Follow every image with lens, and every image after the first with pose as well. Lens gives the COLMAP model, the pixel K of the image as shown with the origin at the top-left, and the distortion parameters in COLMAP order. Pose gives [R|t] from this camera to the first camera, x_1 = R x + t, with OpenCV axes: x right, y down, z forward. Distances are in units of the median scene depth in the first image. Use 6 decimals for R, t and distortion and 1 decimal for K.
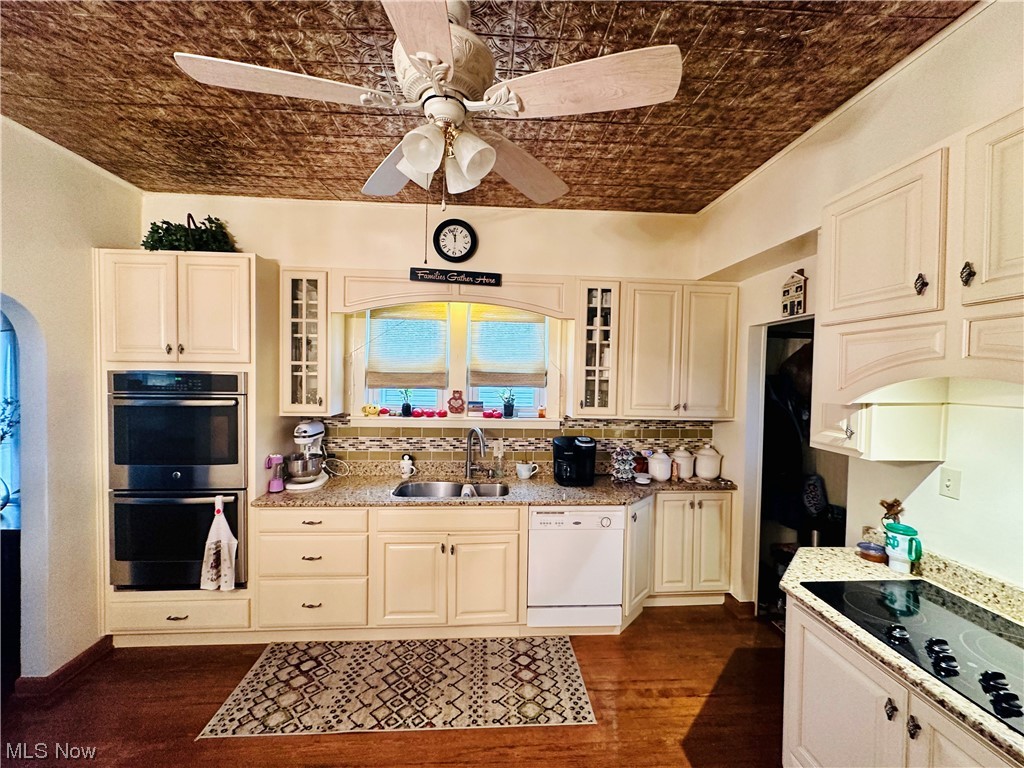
lens RADIAL K [[407.5, 0, 512.7], [0, 407.5, 385.3], [0, 0, 1]] dist [-0.002143, 0.000804]
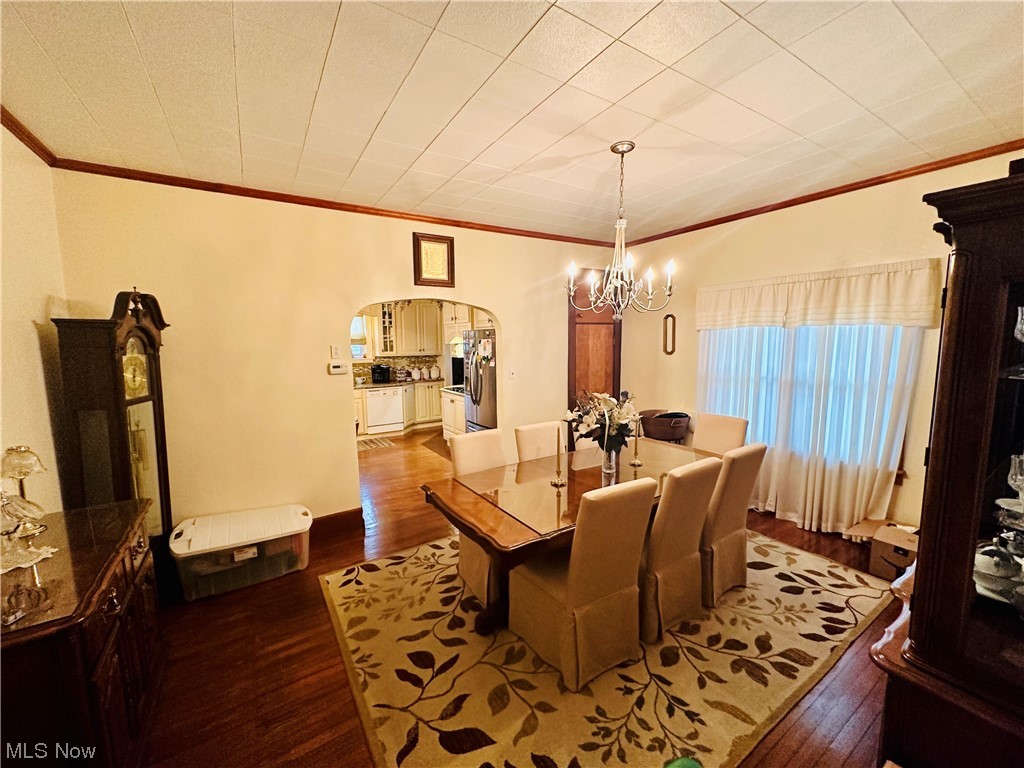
lens RADIAL K [[407.5, 0, 512.2], [0, 407.5, 384.3], [0, 0, 1]] dist [-0.002143, 0.000804]
pose [[0.875529, -0.083292, 0.475932, -0.334855], [0.040293, 0.994185, 0.099867, 0.033351], [-0.481482, -0.068259, 0.873794, -1.548838]]
